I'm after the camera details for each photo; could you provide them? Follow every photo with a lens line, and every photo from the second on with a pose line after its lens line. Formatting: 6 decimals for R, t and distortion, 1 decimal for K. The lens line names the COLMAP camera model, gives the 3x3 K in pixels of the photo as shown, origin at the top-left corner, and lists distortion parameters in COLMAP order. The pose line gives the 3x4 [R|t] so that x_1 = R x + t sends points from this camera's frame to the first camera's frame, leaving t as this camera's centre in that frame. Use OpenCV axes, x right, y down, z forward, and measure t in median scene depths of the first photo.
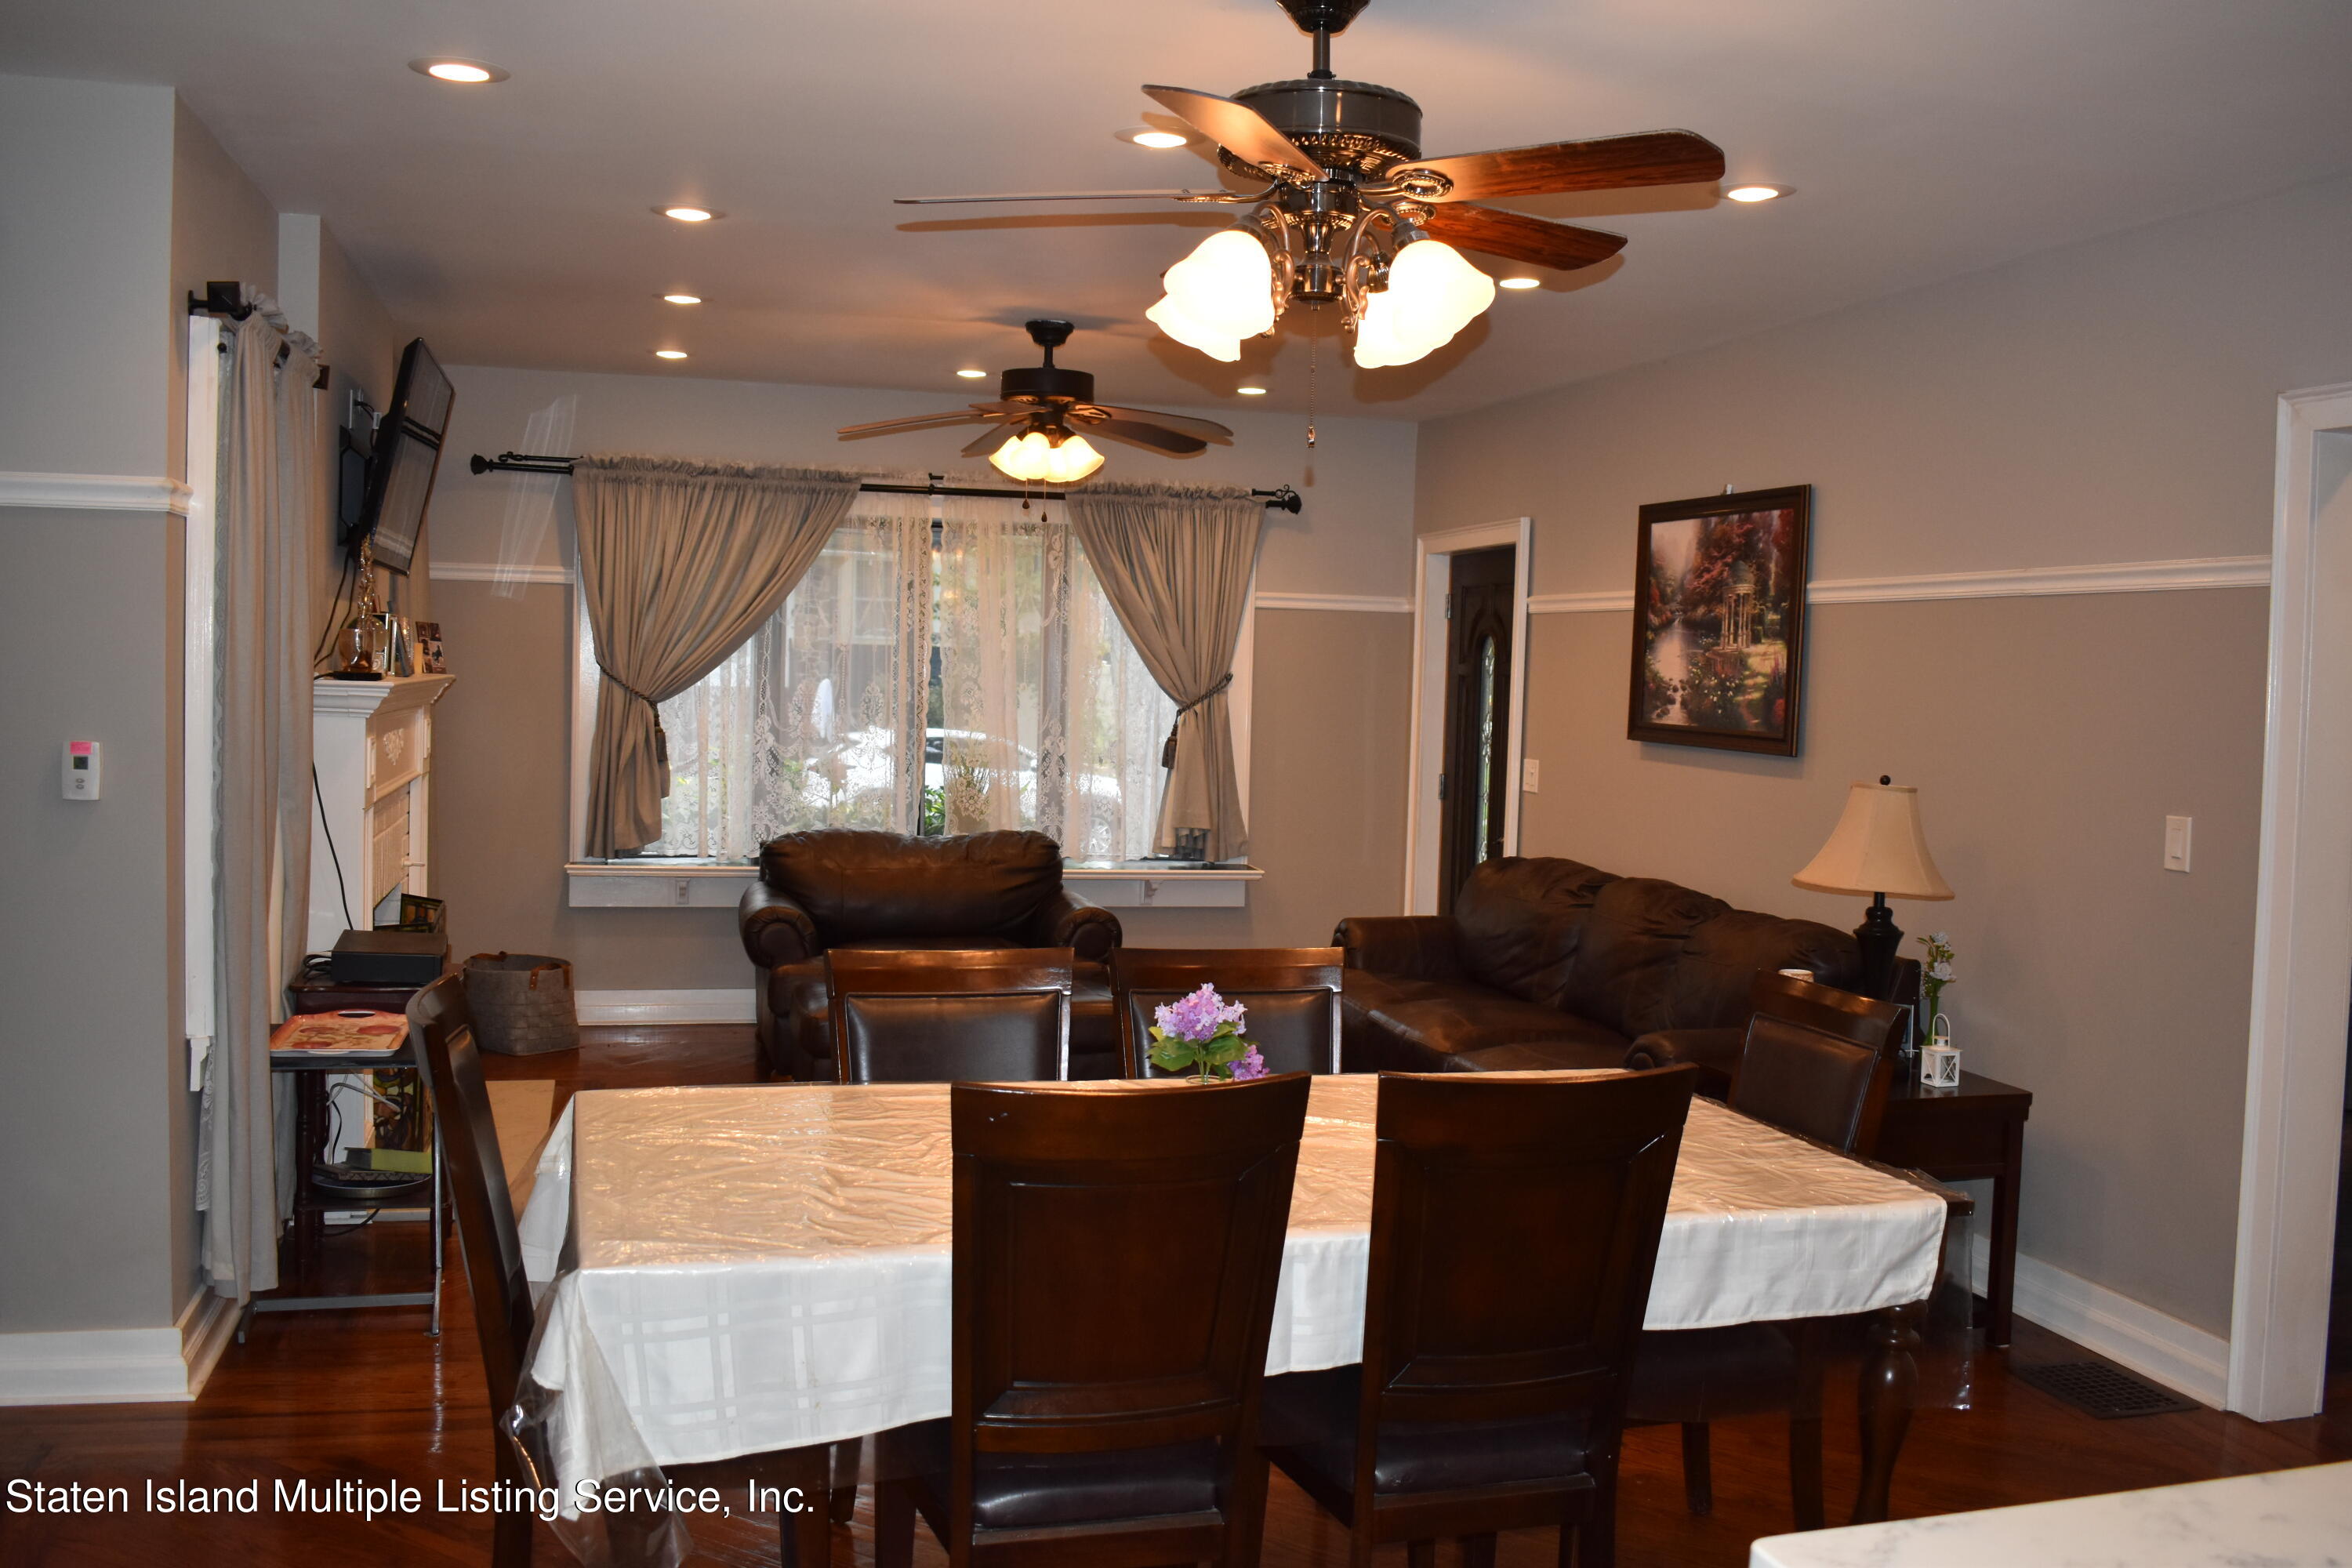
lens RADIAL K [[2139.7, 0, 1173.7], [0, 2139.7, 778.2], [0, 0, 1]] dist [0.005006, 0.000000]
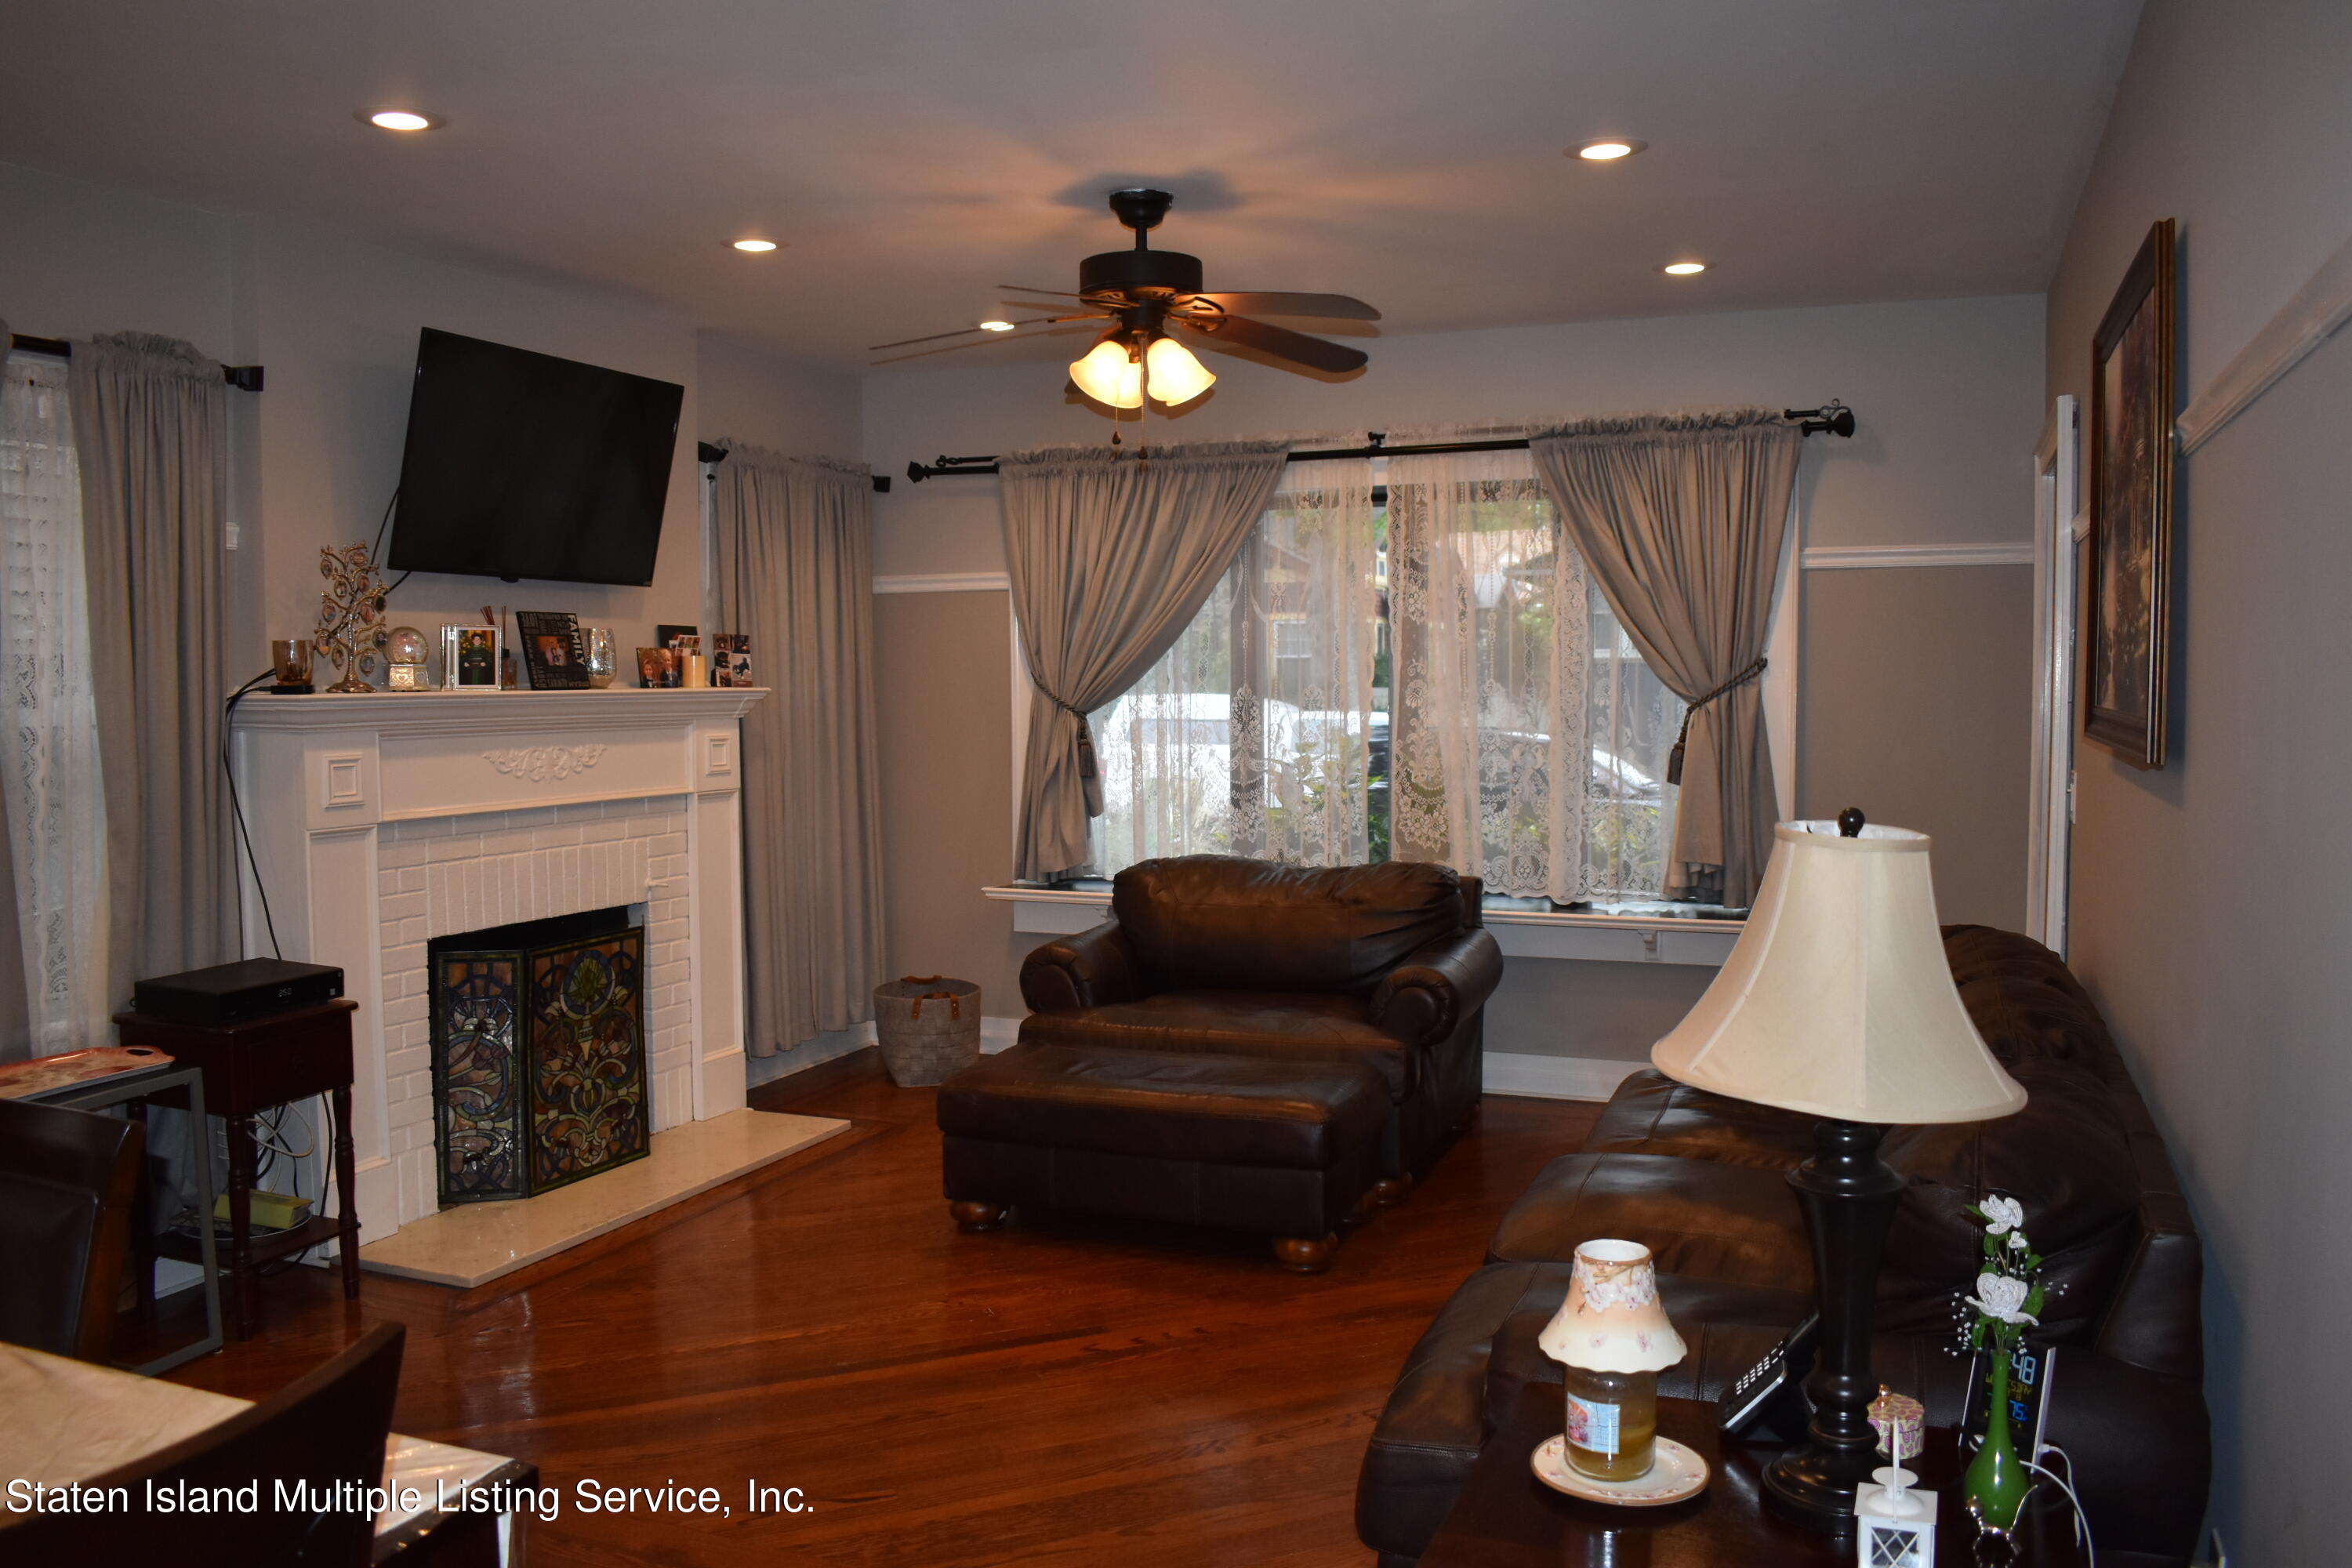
lens RADIAL K [[1877.1, 0, 1179.5], [0, 1877.1, 797.4], [0, 0, 1]] dist [-0.052272, -0.002769]
pose [[0.806555, 0.004264, -0.591143, 0.264078], [-0.001588, 0.999986, 0.005047, -0.003252], [0.591156, -0.003131, 0.806551, 0.370138]]
